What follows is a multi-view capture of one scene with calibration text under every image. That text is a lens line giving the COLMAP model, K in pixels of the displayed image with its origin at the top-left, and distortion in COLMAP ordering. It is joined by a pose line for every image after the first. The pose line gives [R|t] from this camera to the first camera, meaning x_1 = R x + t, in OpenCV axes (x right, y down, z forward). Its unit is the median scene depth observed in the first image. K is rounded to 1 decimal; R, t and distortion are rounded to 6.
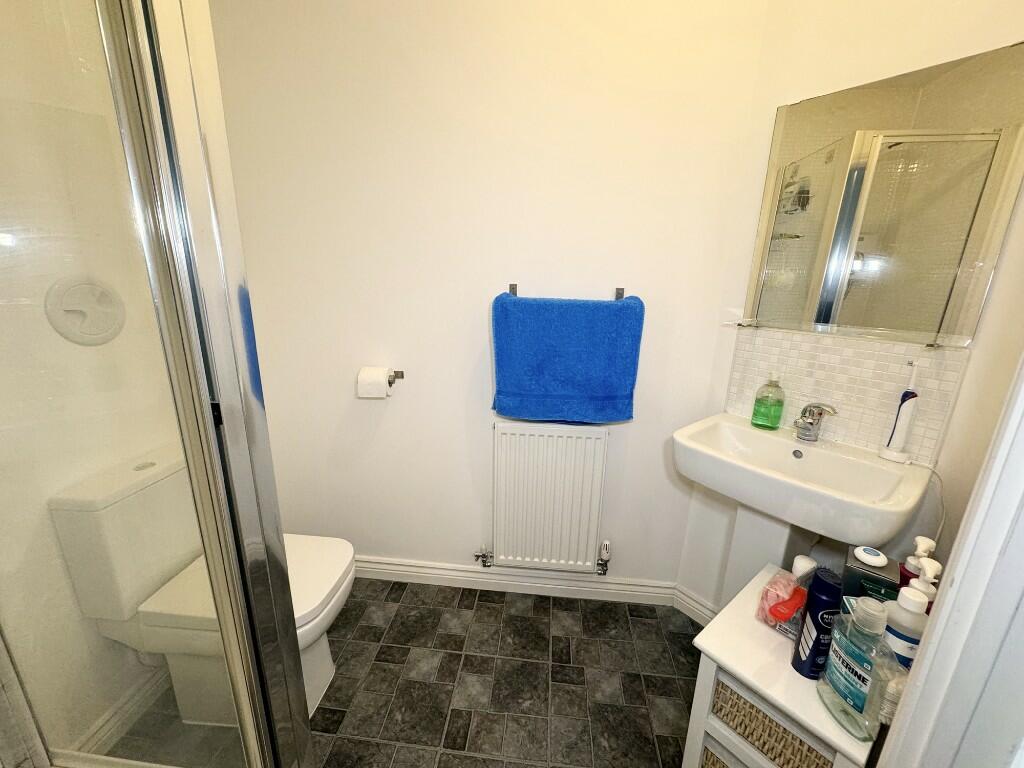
lens RADIAL K [[406.9, 0, 508.9], [0, 406.9, 383.3], [0, 0, 1]] dist [-0.002653, 0.000220]
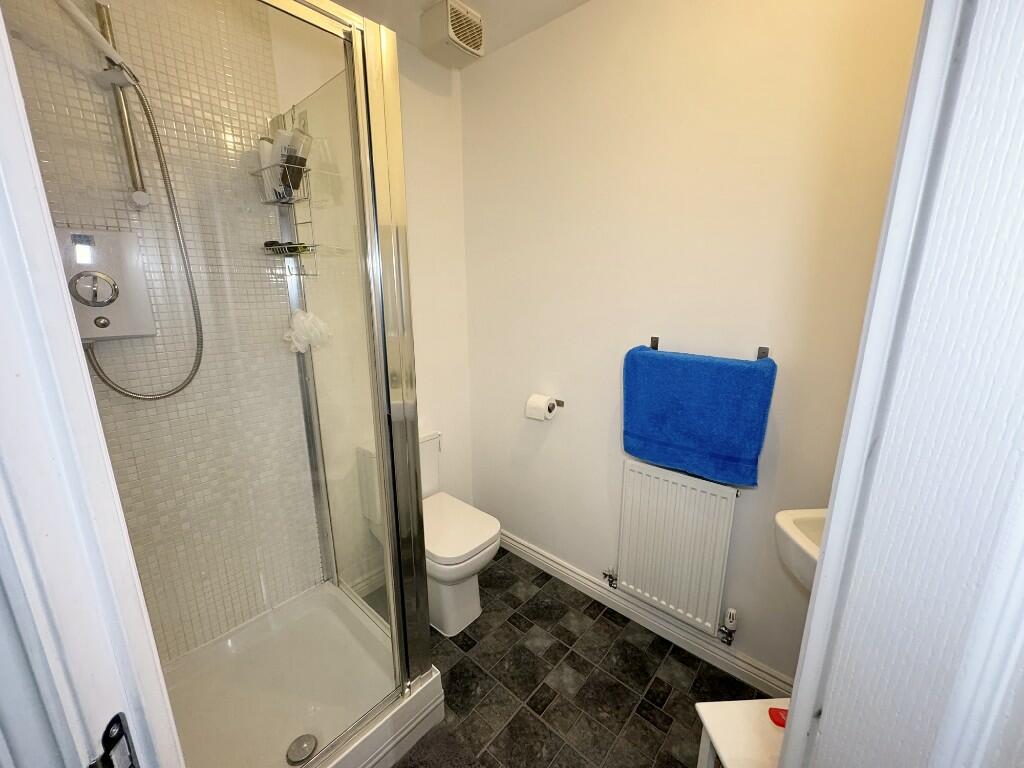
lens RADIAL K [[406.9, 0, 513.2], [0, 406.9, 385.1], [0, 0, 1]] dist [-0.002653, 0.000220]
pose [[0.814234, 0.117322, -0.568558, 0.339132], [-0.137679, 0.990451, 0.007210, -0.071767], [0.563974, 0.072408, 0.822612, -0.109571]]
